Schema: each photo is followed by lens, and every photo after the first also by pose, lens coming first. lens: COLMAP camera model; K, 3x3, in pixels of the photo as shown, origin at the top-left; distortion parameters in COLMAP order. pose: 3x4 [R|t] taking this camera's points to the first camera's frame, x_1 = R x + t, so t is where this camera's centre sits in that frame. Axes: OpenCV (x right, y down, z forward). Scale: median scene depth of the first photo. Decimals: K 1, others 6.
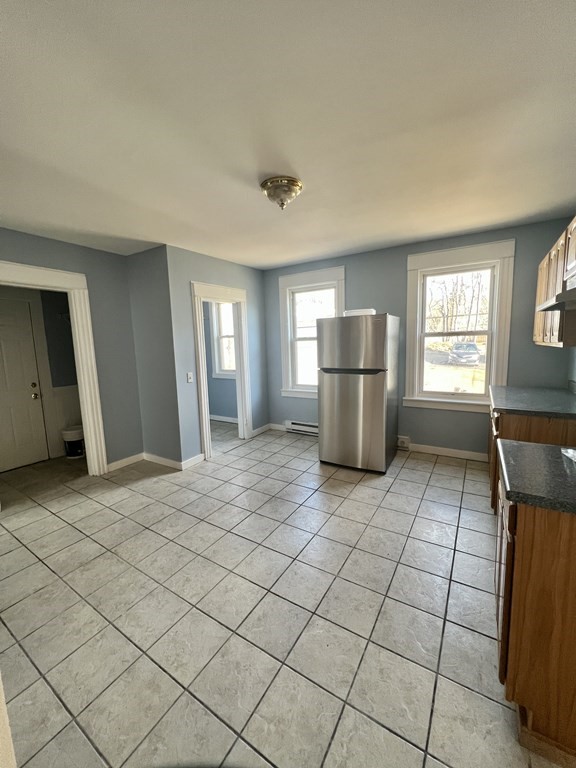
lens RADIAL K [[306.1, 0, 288.0], [0, 306.1, 384.0], [0, 0, 1]] dist [-0.000368, -0.000143]
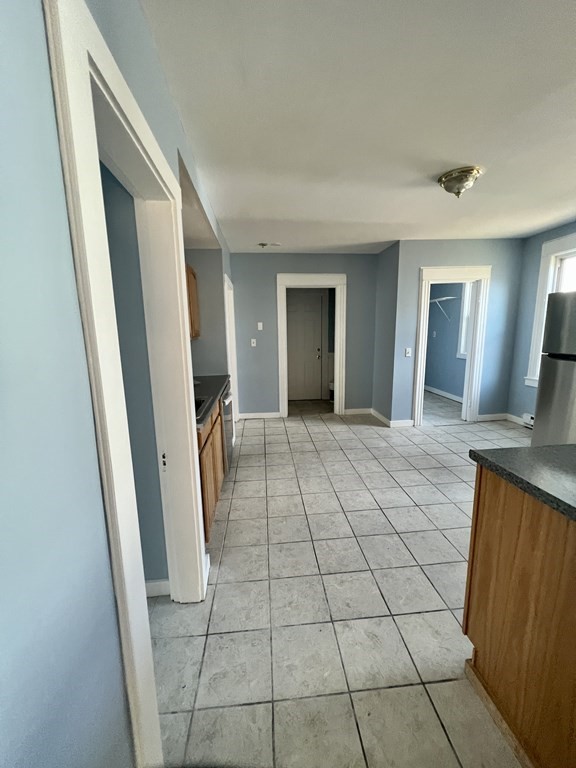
lens RADIAL K [[306.1, 0, 288.0], [0, 306.1, 384.0], [0, 0, 1]] dist [-0.000368, -0.000143]
pose [[0.605778, 0.156354, -0.780120, 0.337740], [-0.105750, 0.987624, 0.115825, 0.011471], [0.788575, 0.012334, 0.614815, -0.079652]]
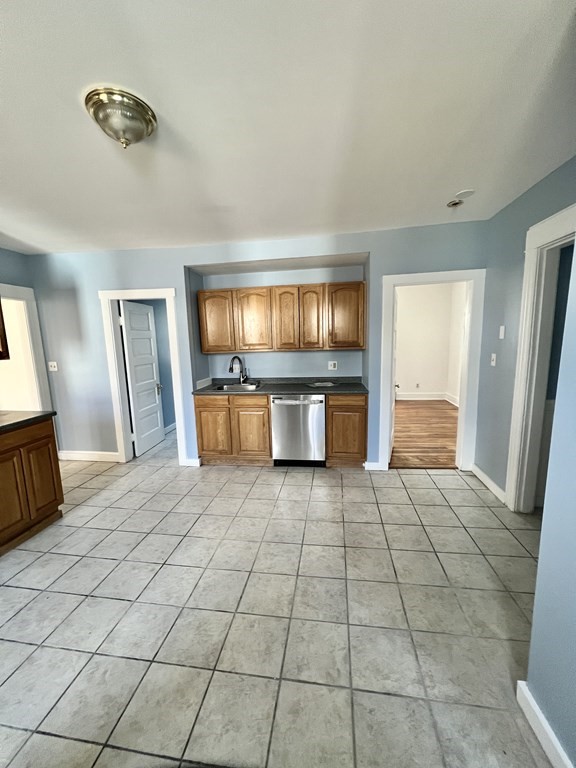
lens RADIAL K [[306.1, 0, 288.0], [0, 306.1, 384.0], [0, 0, 1]] dist [-0.000368, -0.000143]
pose [[-0.913832, 0.112220, -0.390279, -0.014218], [-0.000602, 0.960684, 0.277643, -0.157116], [0.406092, 0.253954, -0.877836, 1.114981]]
